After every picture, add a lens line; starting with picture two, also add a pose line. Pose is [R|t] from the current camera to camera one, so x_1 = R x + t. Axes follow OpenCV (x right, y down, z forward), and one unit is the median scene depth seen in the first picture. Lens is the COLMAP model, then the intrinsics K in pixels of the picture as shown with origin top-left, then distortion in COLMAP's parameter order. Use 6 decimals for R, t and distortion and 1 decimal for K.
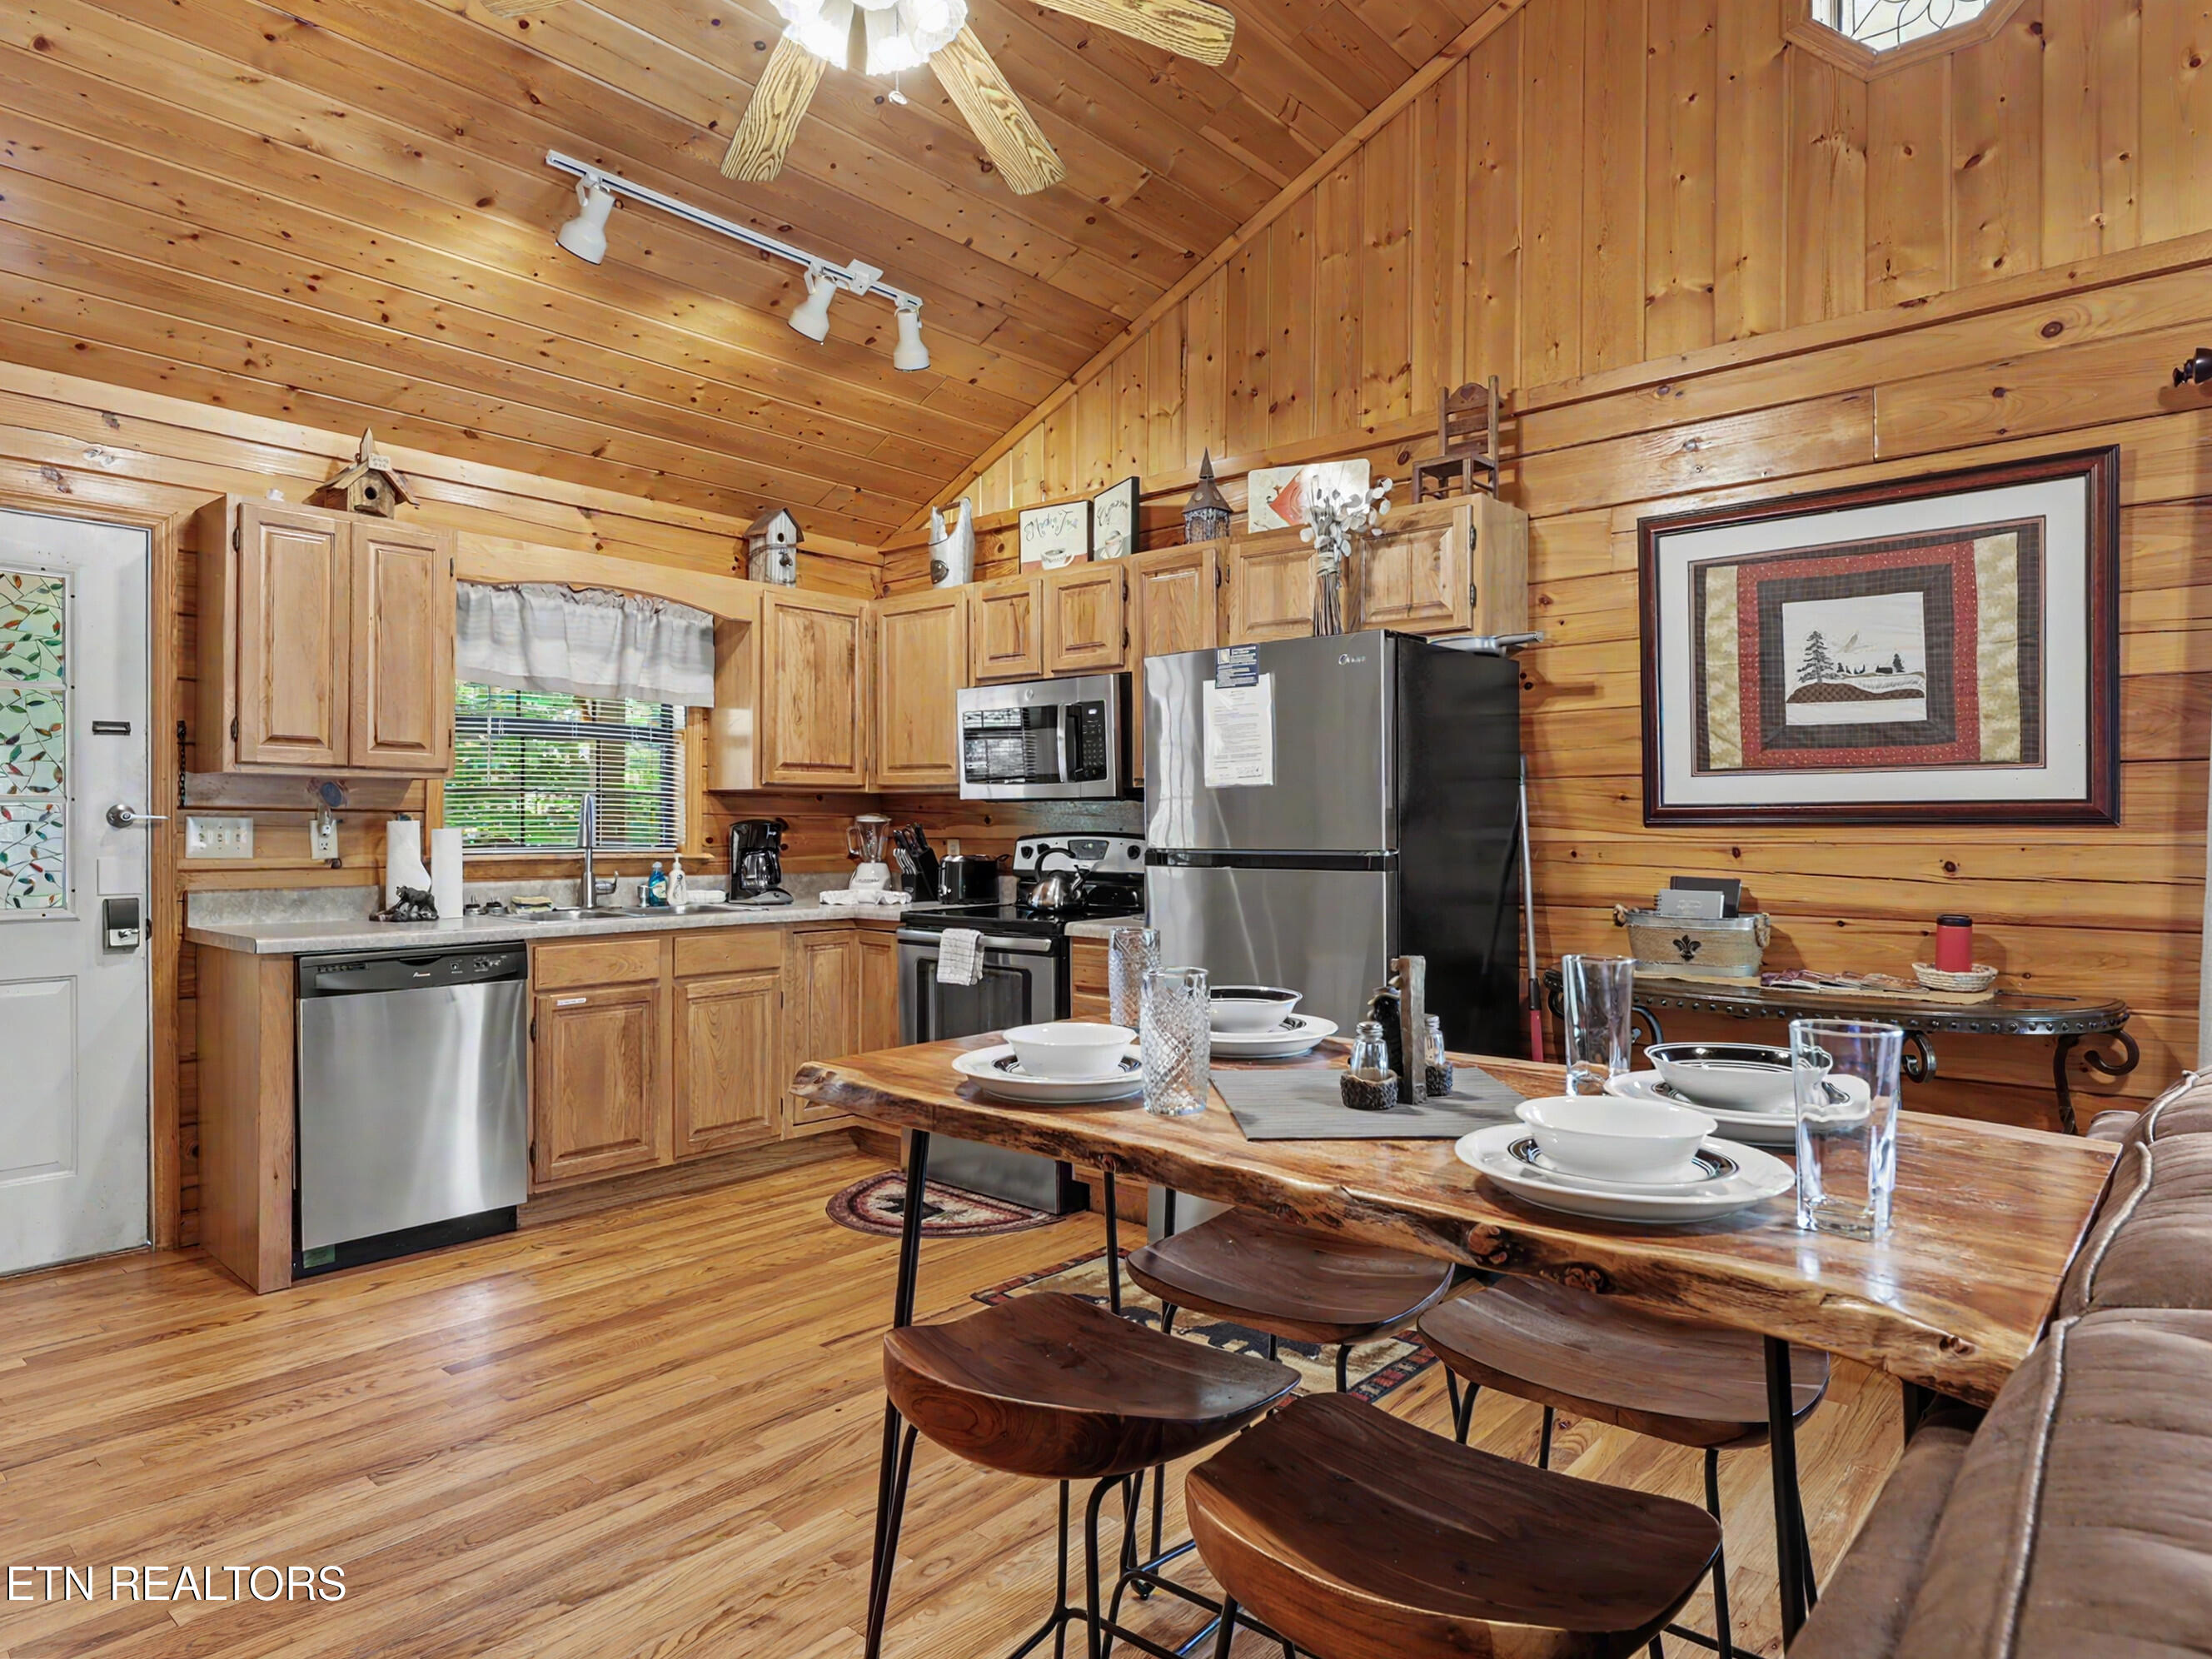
lens RADIAL K [[1320.8, 0, 1106.0], [0, 1320.8, 829.5], [0, 0, 1]] dist [0.012681, -0.001587]
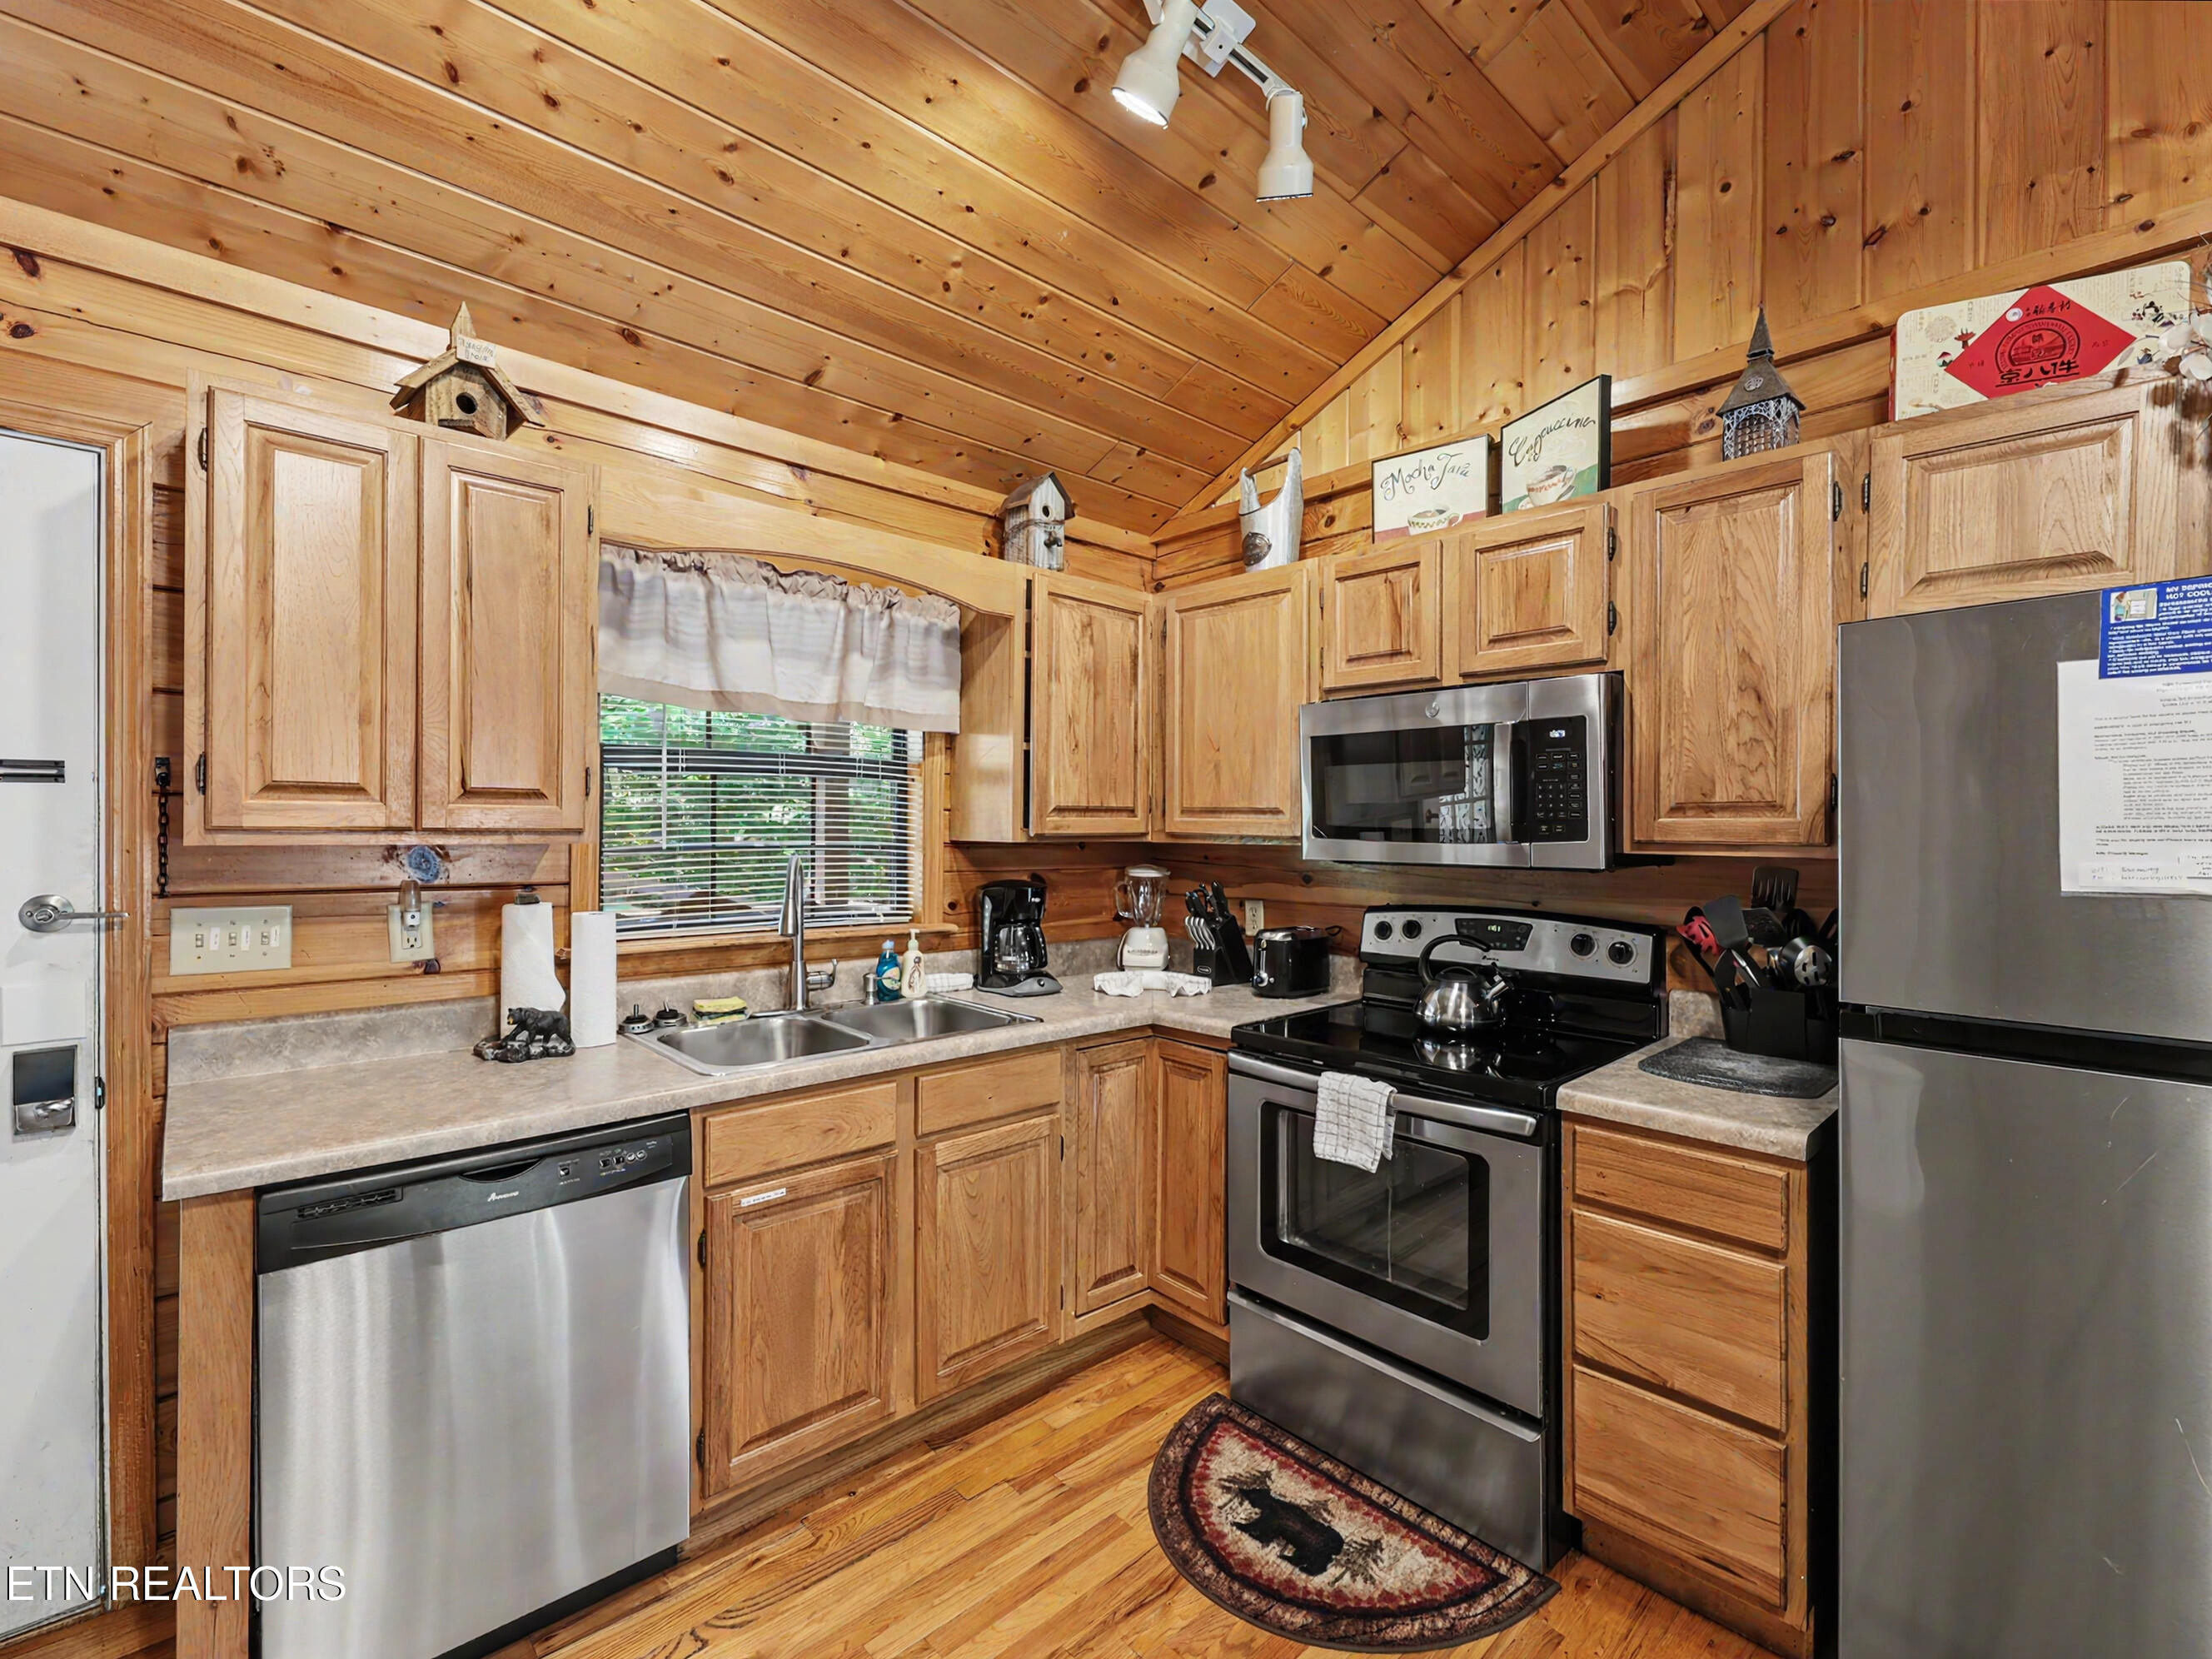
lens RADIAL K [[994.3, 0, 1106.0], [0, 994.3, 829.5], [0, 0, 1]] dist [0.000353, 0.000014]
pose [[0.995181, 0.003214, -0.098003, -0.174559], [-0.003158, 0.999995, 0.000733, -0.041891], [0.098004, -0.000420, 0.995186, 0.487247]]
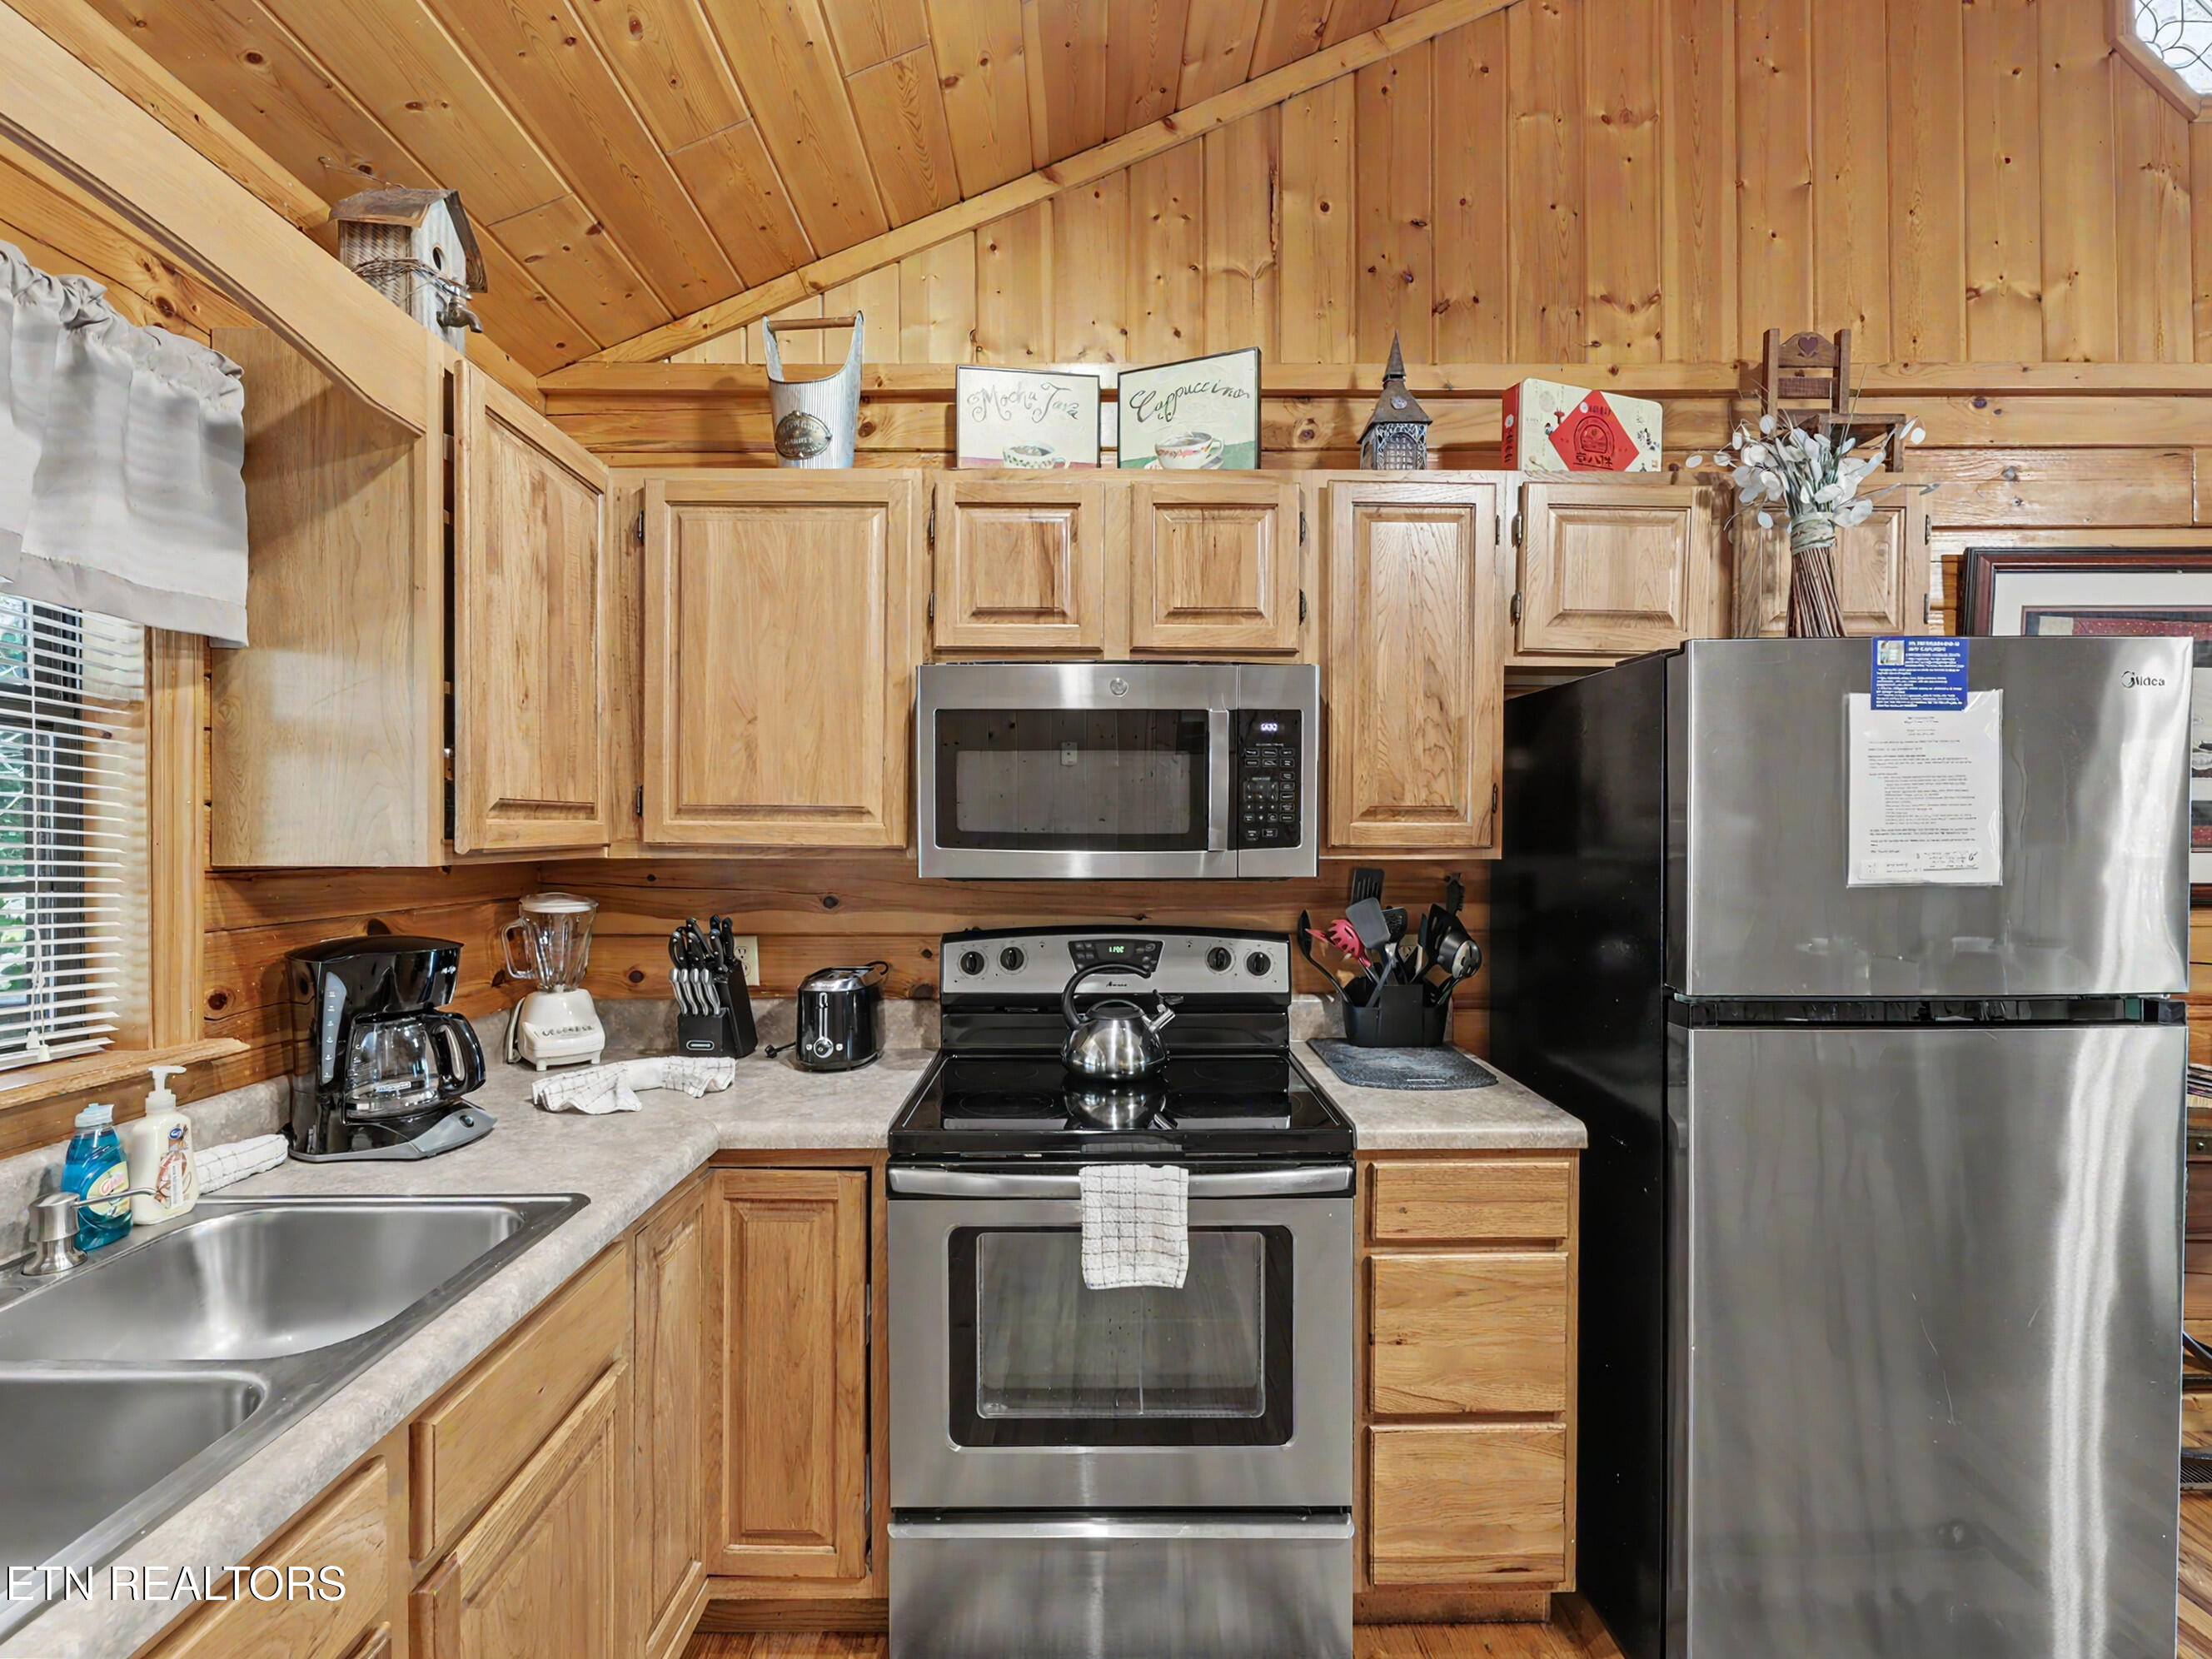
lens RADIAL K [[1004.7, 0, 1093.7], [0, 1004.7, 839.0], [0, 0, 1]] dist [-0.020505, 0.016769]
pose [[0.740559, -0.007674, 0.671947, -0.346308], [0.003833, 0.999967, 0.007195, -0.043654], [-0.671980, -0.002753, 0.740564, 0.707184]]
